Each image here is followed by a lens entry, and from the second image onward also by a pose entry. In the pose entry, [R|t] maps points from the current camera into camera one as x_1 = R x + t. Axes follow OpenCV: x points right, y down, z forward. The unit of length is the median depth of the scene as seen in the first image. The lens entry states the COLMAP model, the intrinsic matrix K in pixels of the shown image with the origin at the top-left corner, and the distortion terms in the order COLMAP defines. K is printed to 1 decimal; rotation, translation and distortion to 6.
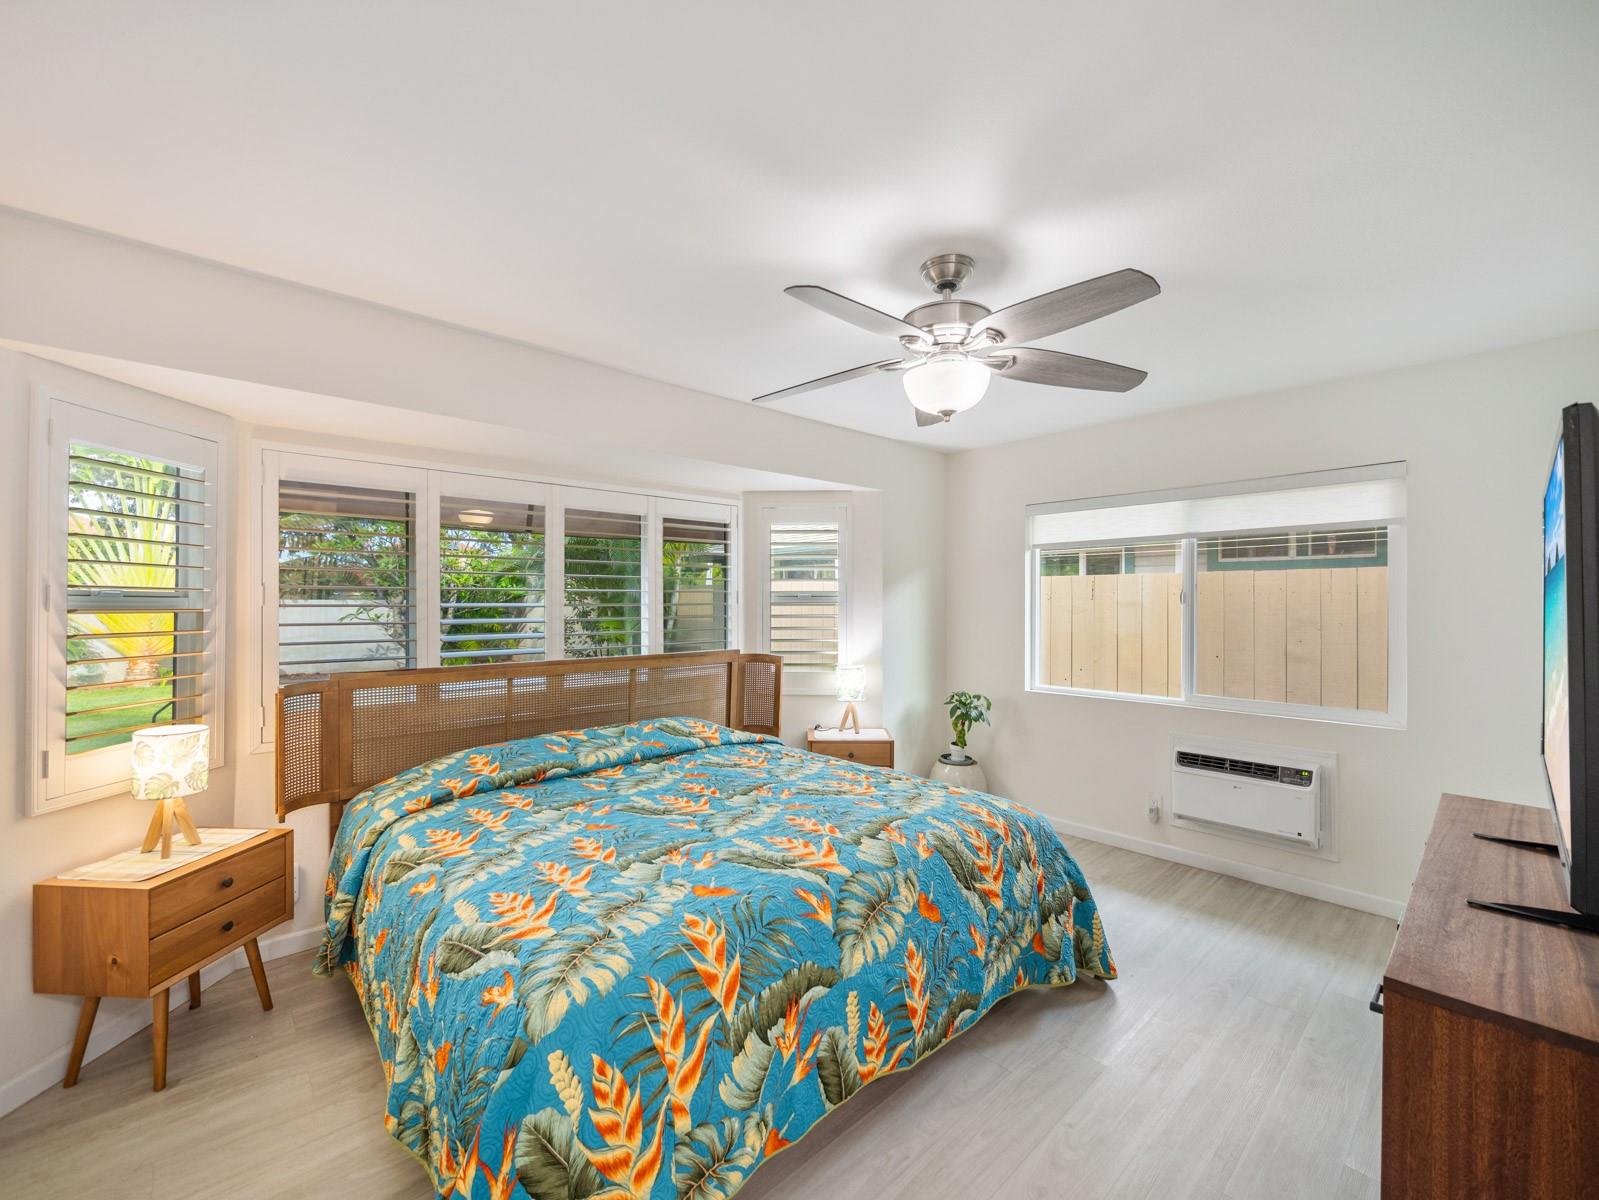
lens RADIAL K [[661.6, 0, 801.2], [0, 661.6, 601.4], [0, 0, 1]] dist [-0.010601, 0.001640]
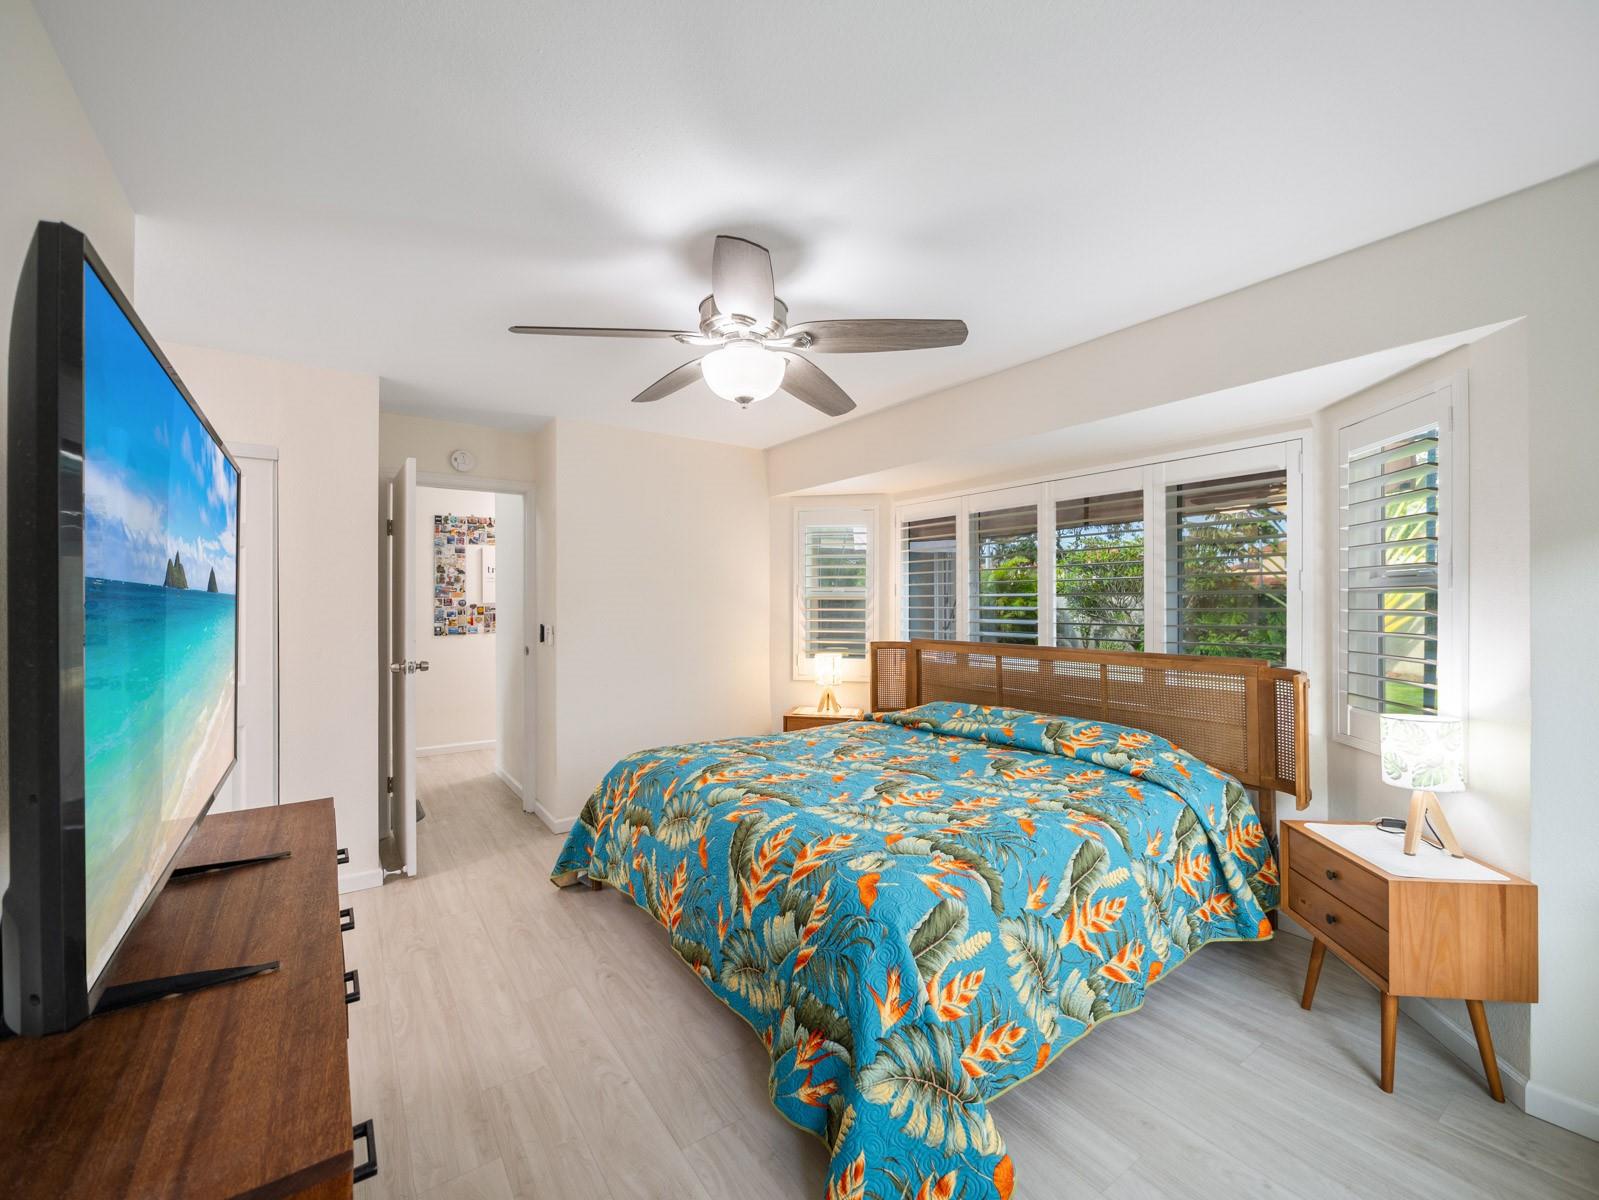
lens RADIAL K [[661.6, 0, 791.3], [0, 661.6, 596.1], [0, 0, 1]] dist [-0.010601, 0.001640]
pose [[-0.139894, -0.008271, -0.990132, 0.995898], [0.006457, 0.999936, -0.009265, 0.020460], [0.990145, -0.007689, -0.139831, 0.992047]]
